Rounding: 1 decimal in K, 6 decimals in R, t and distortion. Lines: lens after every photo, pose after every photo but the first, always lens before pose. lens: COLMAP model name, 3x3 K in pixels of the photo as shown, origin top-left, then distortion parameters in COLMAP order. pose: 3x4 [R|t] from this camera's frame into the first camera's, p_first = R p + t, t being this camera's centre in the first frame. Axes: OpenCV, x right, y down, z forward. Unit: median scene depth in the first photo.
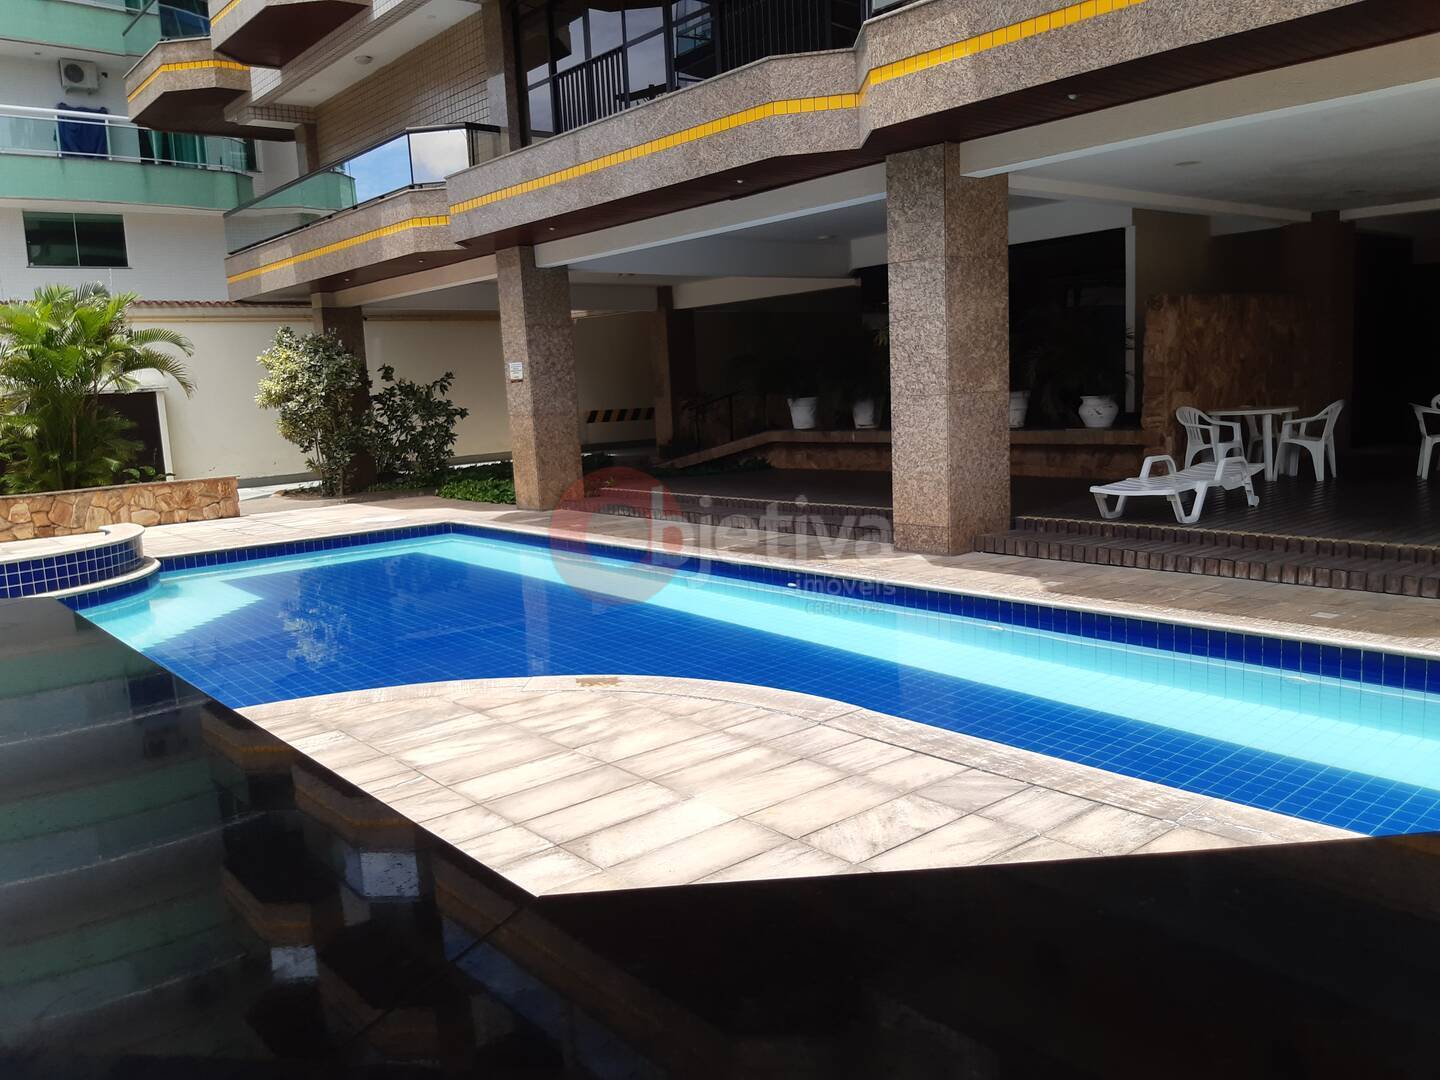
lens RADIAL K [[1146.2, 0, 720.2], [0, 1146.2, 542.4], [0, 0, 1]] dist [0.013527, -0.054797]
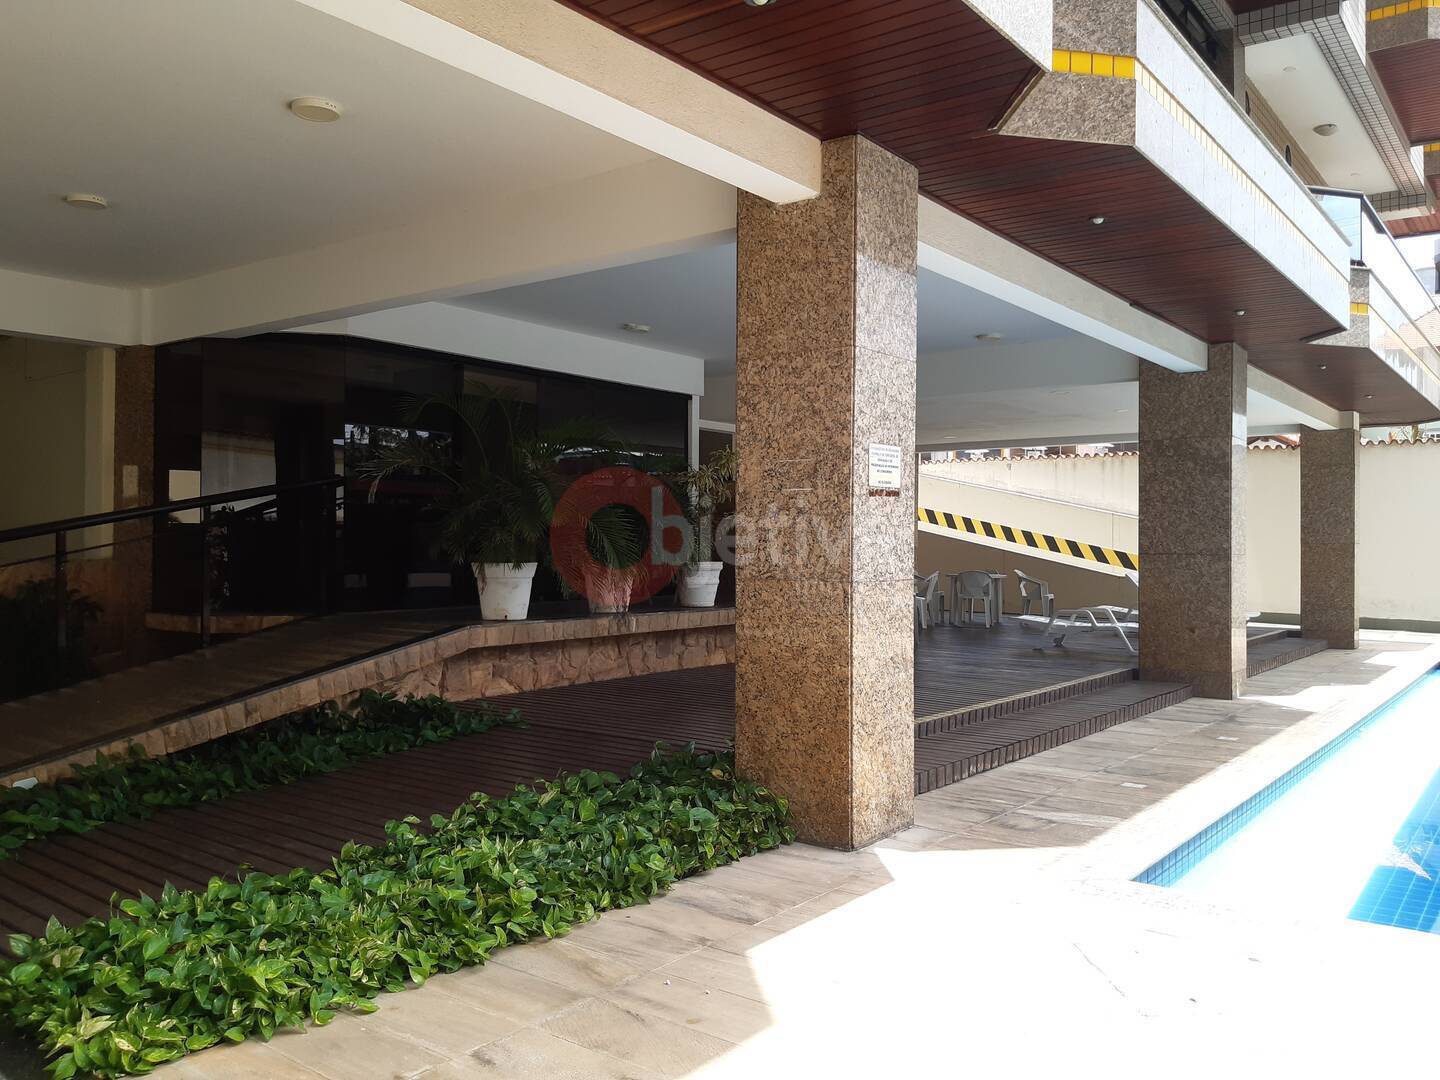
lens RADIAL K [[1146.2, 0, 714.2], [0, 1146.2, 539.2], [0, 0, 1]] dist [0.013527, -0.054797]
pose [[-0.232230, 0.052496, 0.971243, -0.541055], [0.139109, 0.990070, -0.020252, -0.125599], [-0.962662, 0.130406, -0.237227, 1.153145]]
